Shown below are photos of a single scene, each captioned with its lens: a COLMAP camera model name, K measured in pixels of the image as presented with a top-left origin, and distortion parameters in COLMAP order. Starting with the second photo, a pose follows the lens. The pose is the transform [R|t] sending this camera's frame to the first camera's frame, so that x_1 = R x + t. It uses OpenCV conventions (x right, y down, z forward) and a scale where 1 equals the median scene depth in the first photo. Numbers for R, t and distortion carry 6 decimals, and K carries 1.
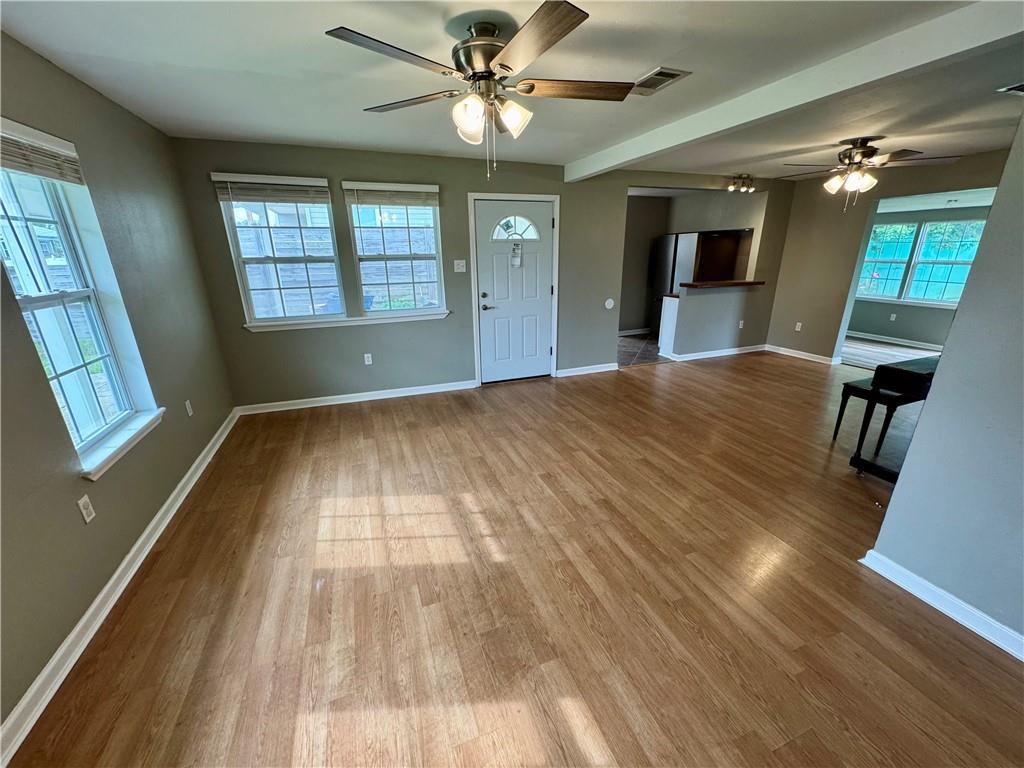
lens RADIAL K [[407.2, 0, 512.0], [0, 407.2, 387.2], [0, 0, 1]] dist [-0.002264, -0.000096]
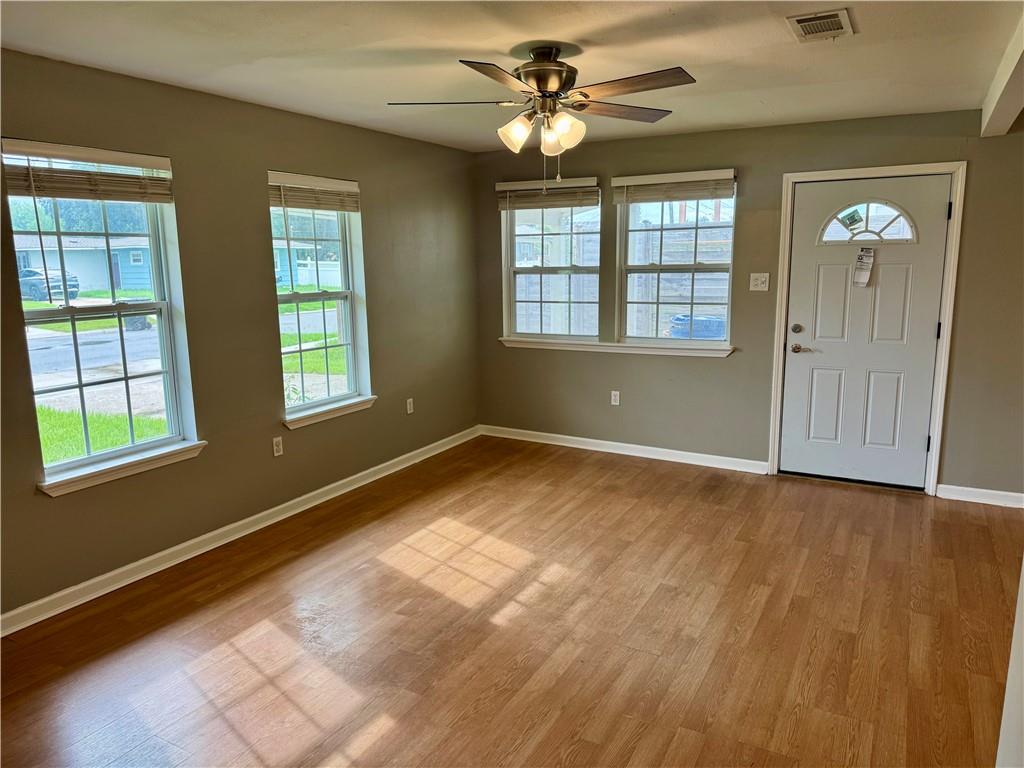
lens RADIAL K [[720.4, 0, 509.1], [0, 720.4, 386.3], [0, 0, 1]] dist [0.075786, -0.096394]
pose [[0.643936, 0.138598, -0.752421, 0.693602], [-0.240982, 0.970139, -0.027535, -0.007501], [0.726136, 0.199051, 0.658107, -0.040020]]
